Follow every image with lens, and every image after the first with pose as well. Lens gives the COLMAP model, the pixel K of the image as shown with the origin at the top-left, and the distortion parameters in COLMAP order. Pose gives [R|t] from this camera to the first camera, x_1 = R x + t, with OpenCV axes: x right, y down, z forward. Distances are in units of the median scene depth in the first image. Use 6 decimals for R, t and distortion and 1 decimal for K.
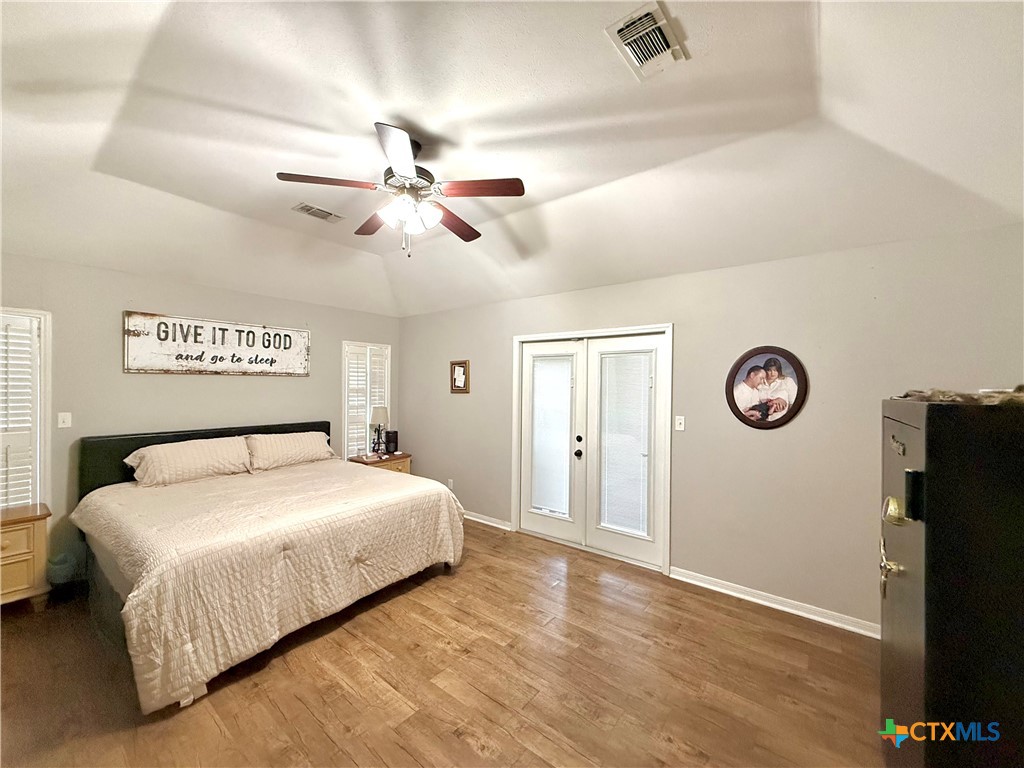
lens RADIAL K [[407.0, 0, 511.0], [0, 407.0, 385.9], [0, 0, 1]] dist [0.001366, -0.000079]
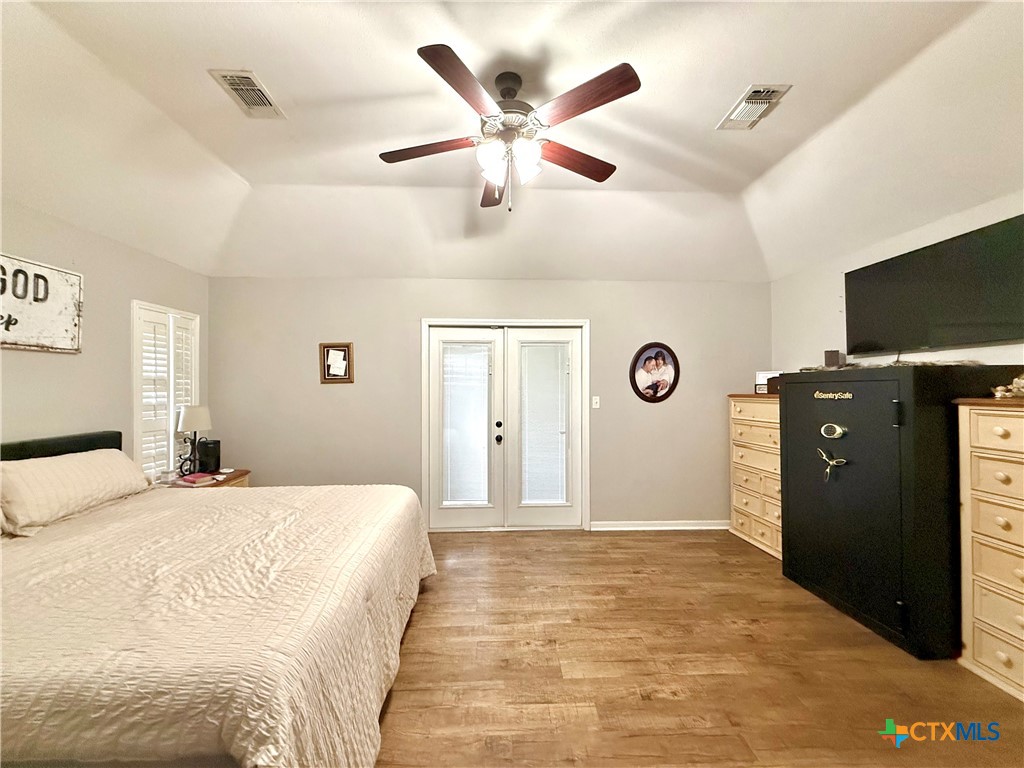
lens RADIAL K [[407.0, 0, 511.0], [0, 407.0, 385.9], [0, 0, 1]] dist [0.001366, -0.000079]
pose [[0.759309, -0.010293, 0.650649, -0.493786], [0.011064, 0.999935, 0.002907, 0.031293], [-0.650636, 0.004991, 0.759373, 0.208945]]
